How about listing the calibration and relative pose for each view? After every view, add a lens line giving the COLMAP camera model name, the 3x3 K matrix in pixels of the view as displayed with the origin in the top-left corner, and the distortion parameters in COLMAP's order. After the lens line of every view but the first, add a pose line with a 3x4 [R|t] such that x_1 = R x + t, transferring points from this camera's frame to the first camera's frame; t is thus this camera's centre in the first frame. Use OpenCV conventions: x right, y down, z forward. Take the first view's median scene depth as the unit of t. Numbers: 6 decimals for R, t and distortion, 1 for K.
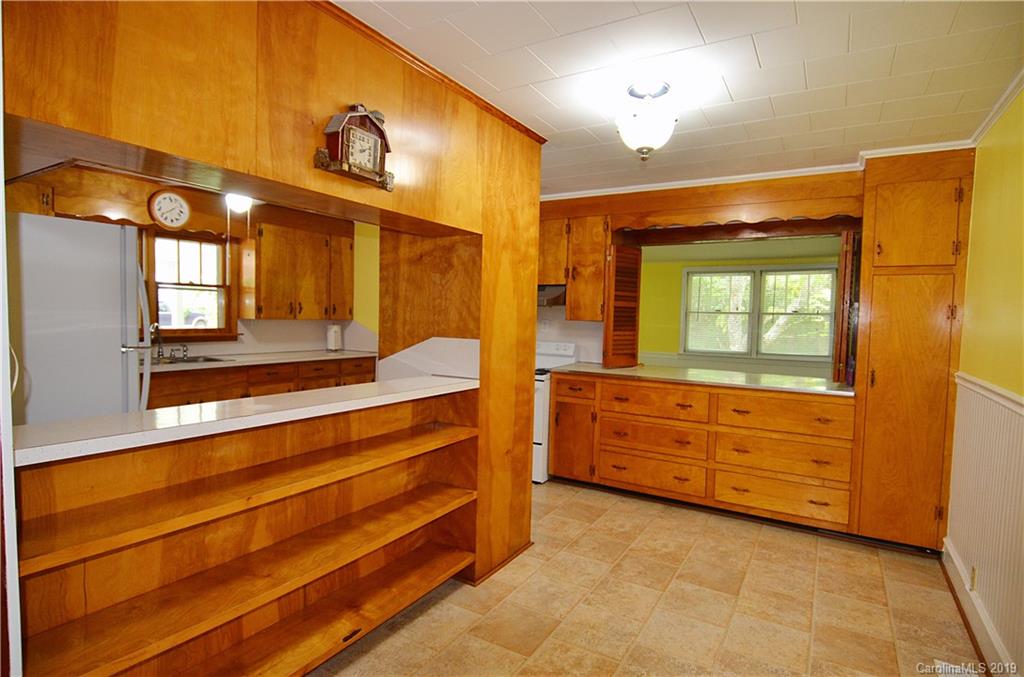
lens RADIAL K [[538.3, 0, 510.8], [0, 538.3, 341.5], [0, 0, 1]] dist [-0.011858, -0.008837]
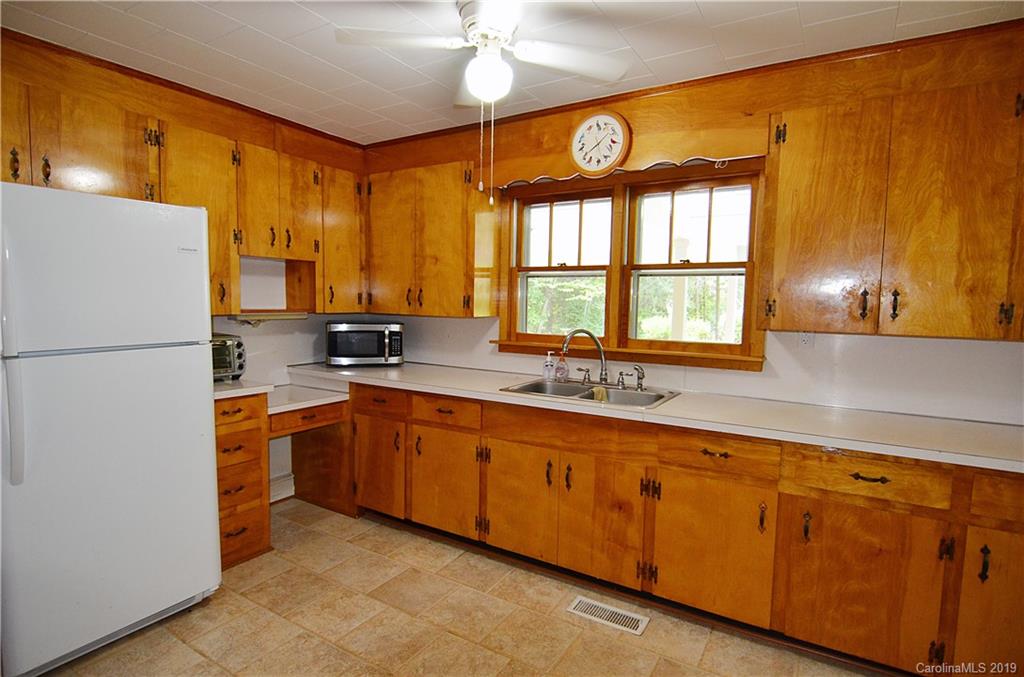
lens RADIAL K [[538.3, 0, 510.0], [0, 538.3, 342.0], [0, 0, 1]] dist [-0.011858, -0.008837]
pose [[-0.020181, 0.058237, -0.998099, -0.010232], [-0.062306, 0.996288, 0.059391, -0.045336], [0.997853, 0.063387, -0.016477, 0.803447]]
